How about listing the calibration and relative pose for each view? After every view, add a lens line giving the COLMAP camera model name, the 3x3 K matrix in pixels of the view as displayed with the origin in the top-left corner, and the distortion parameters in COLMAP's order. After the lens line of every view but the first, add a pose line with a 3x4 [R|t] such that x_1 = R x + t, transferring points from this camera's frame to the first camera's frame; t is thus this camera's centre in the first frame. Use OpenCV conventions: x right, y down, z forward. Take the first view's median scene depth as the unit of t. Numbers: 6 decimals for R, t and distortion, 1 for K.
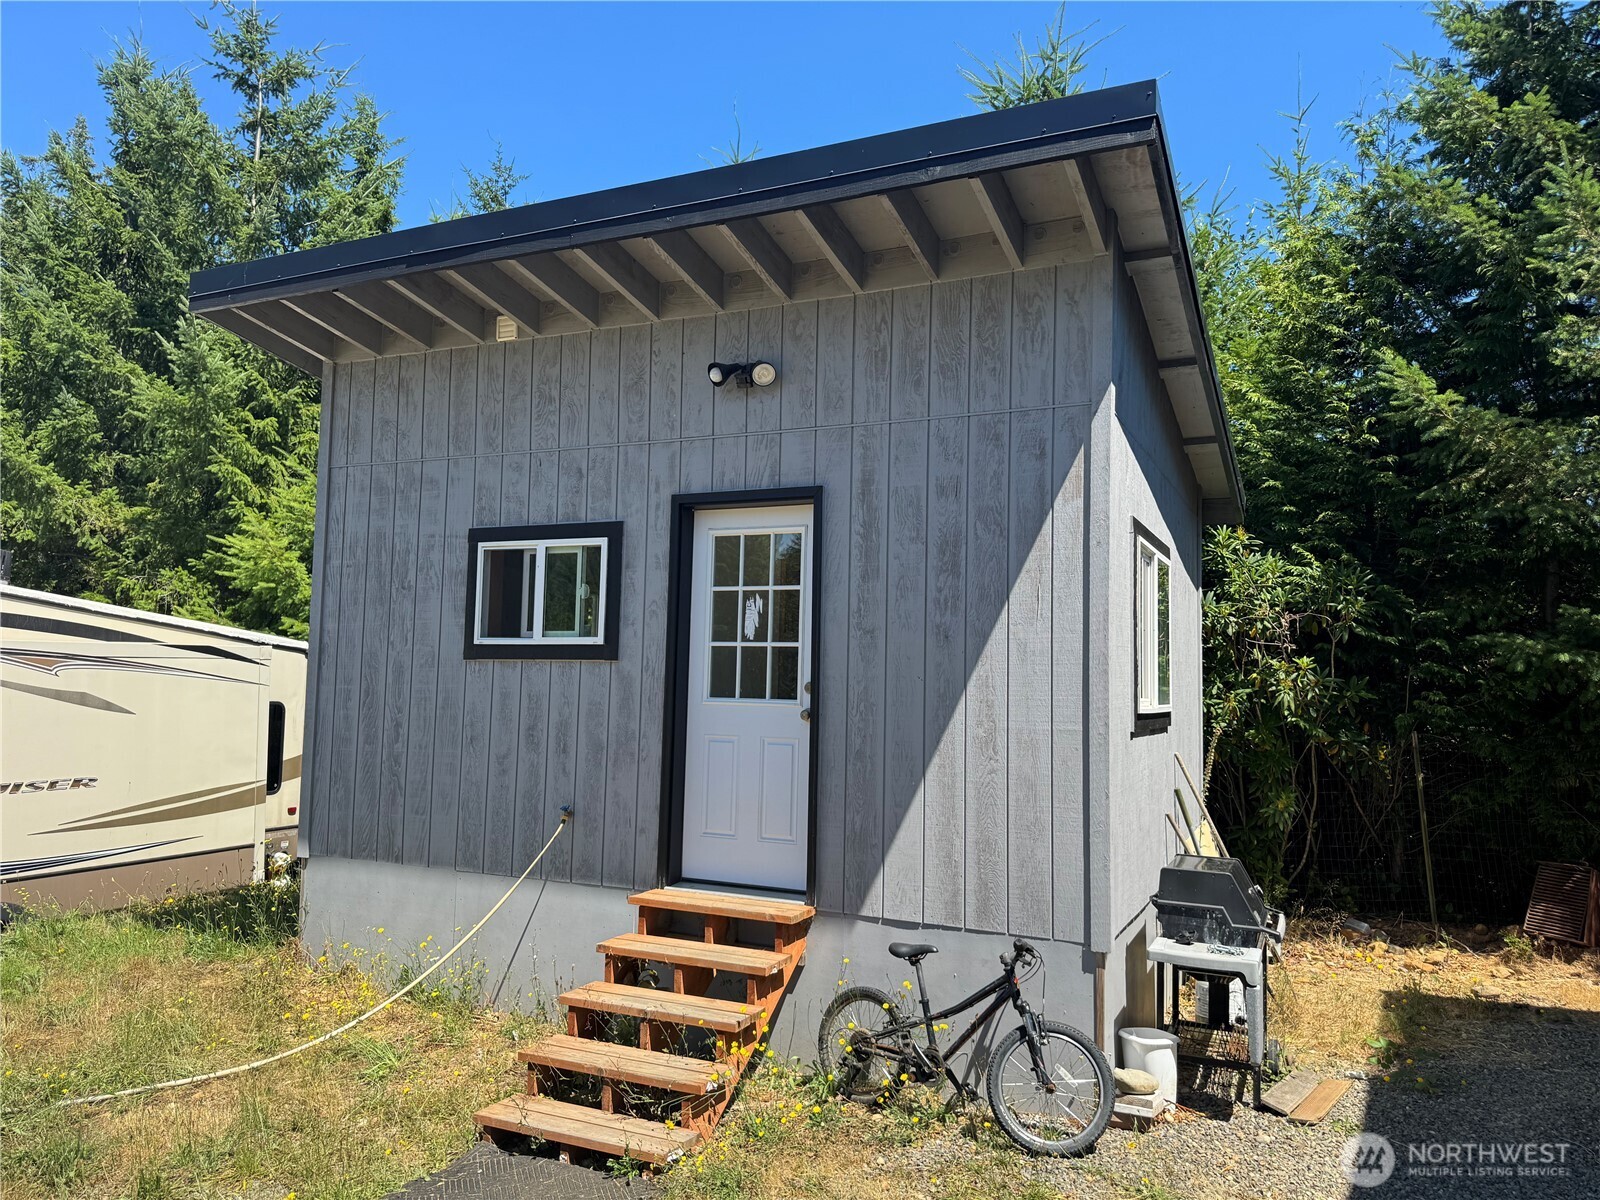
lens RADIAL K [[1145.1, 0, 794.1], [0, 1145.1, 601.2], [0, 0, 1]] dist [0.003069, -0.006454]
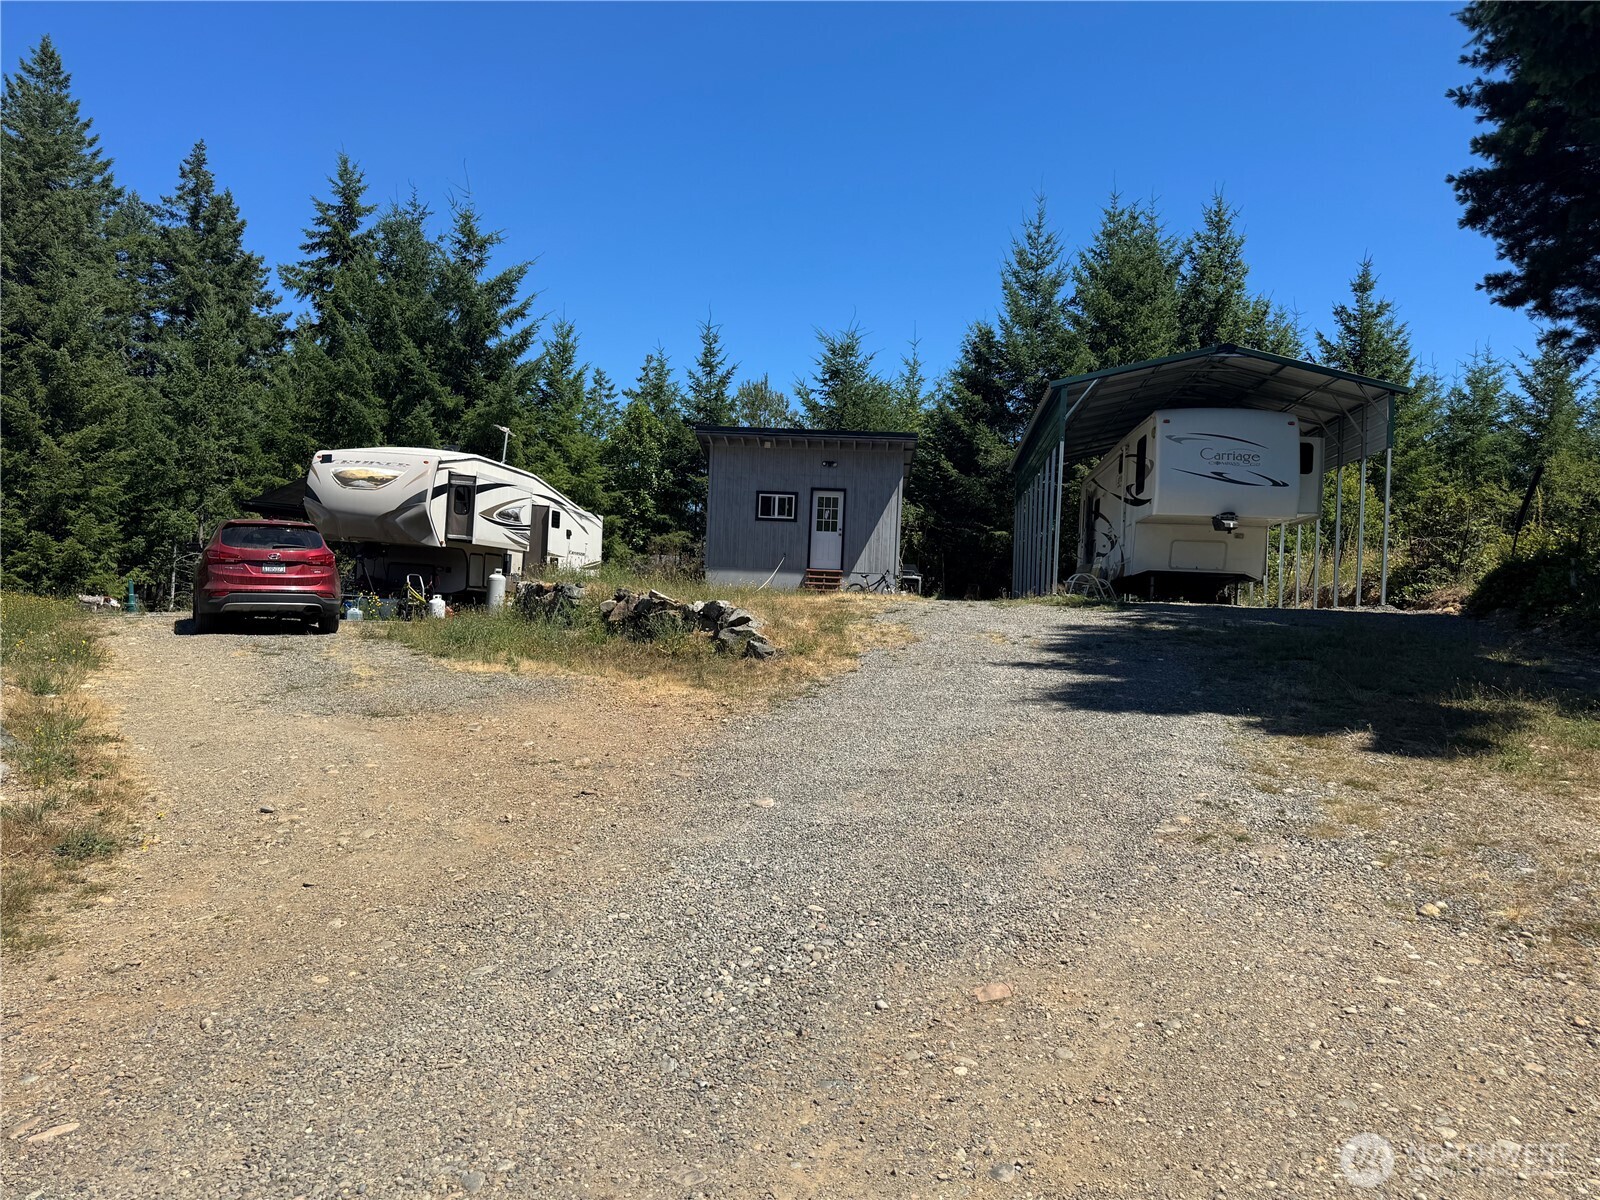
lens RADIAL K [[1145.1, 0, 801.4], [0, 1145.1, 601.2], [0, 0, 1]] dist [0.003069, -0.006454]
pose [[0.919471, 0.022911, 0.392489, -1.931898], [-0.052010, 0.996615, 0.063666, 0.073682], [-0.389702, -0.078952, 0.917551, -3.255010]]
